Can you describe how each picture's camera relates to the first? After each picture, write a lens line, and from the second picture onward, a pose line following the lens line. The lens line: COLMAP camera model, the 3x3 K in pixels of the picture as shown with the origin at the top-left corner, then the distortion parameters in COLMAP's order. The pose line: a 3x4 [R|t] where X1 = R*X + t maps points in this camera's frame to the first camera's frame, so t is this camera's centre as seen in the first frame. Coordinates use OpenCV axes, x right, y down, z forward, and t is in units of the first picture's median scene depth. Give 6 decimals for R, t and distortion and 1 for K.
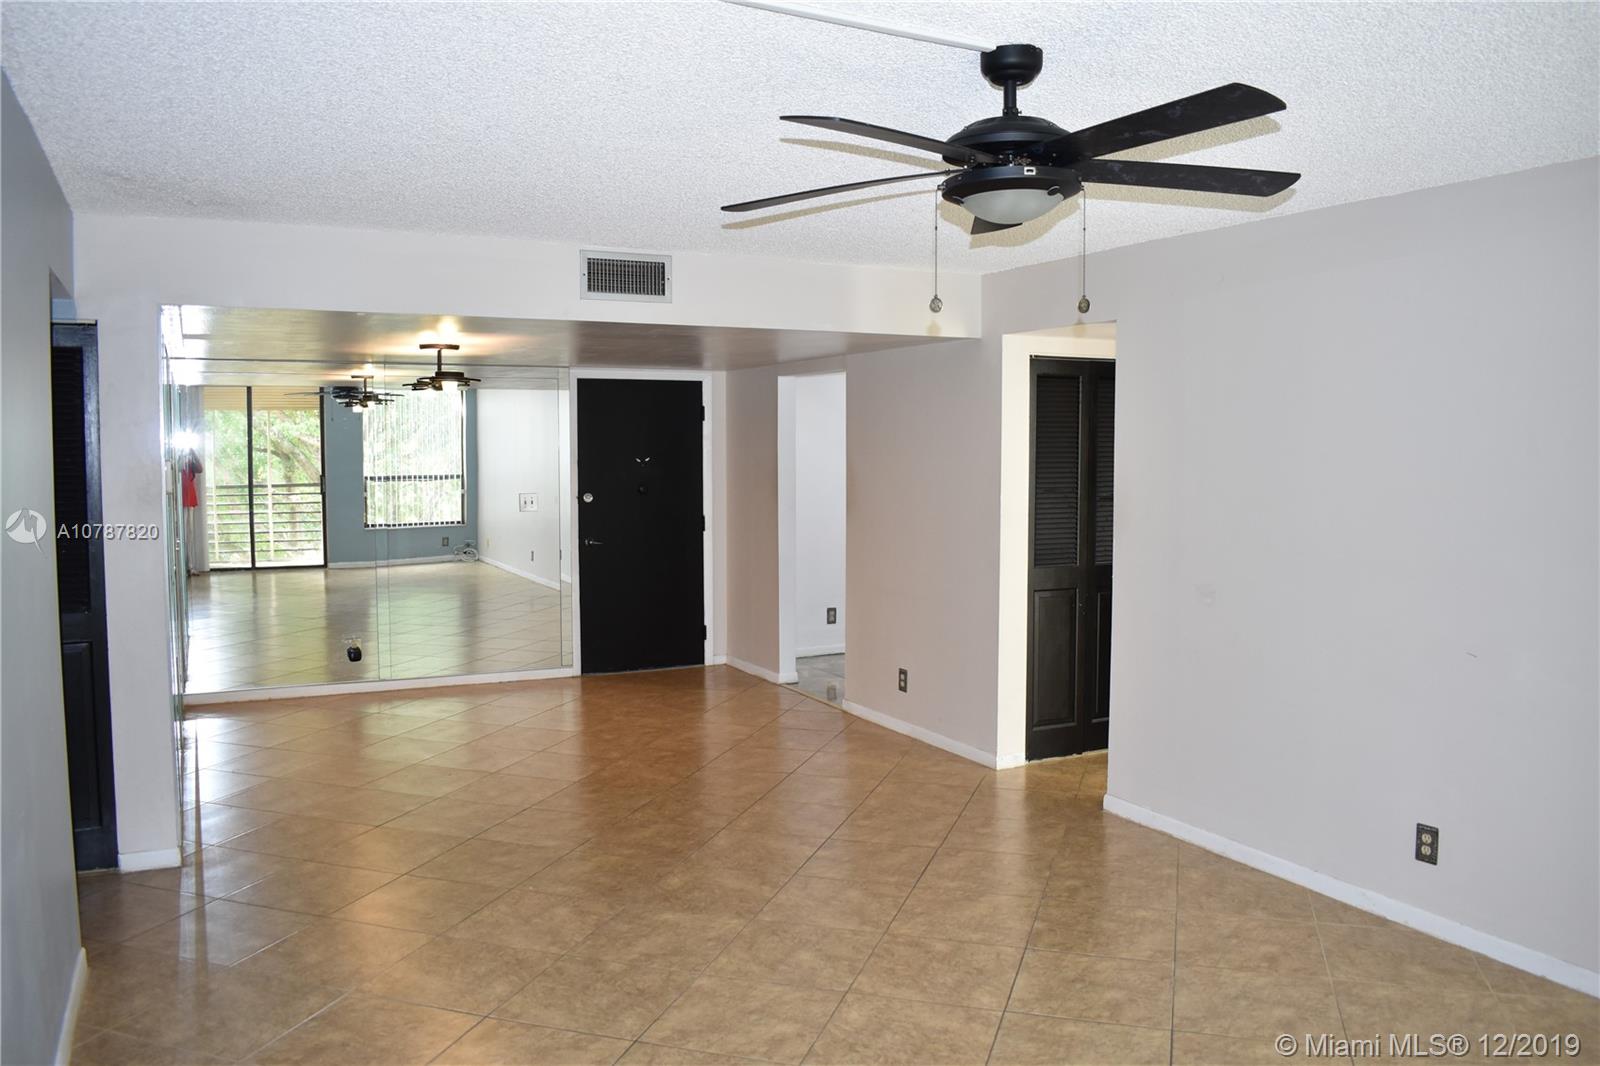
lens RADIAL K [[1262.2, 0, 803.0], [0, 1262.2, 533.5], [0, 0, 1]] dist [-0.010091, -0.023173]
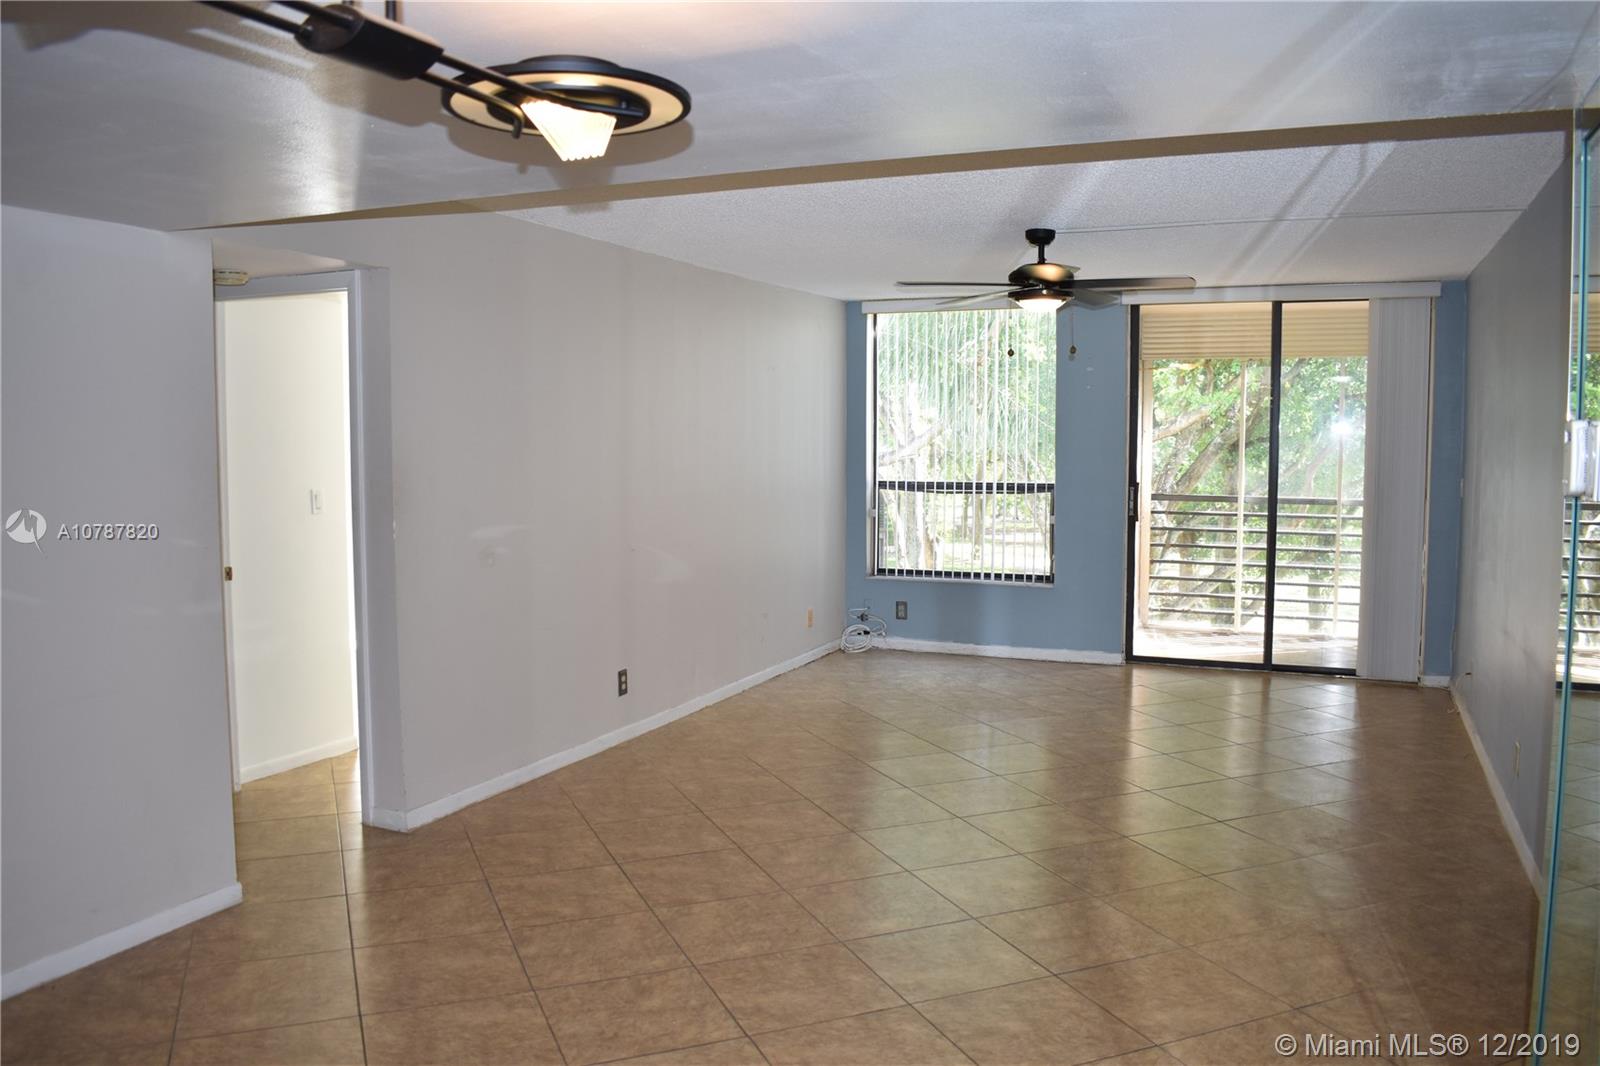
lens RADIAL K [[1262.2, 0, 802.6], [0, 1262.2, 532.3], [0, 0, 1]] dist [-0.010091, -0.023173]
pose [[-0.643862, -0.048800, 0.763584, -0.661211], [0.056997, 0.992132, 0.111467, -0.073929], [-0.763016, 0.115292, -0.636015, 1.487814]]
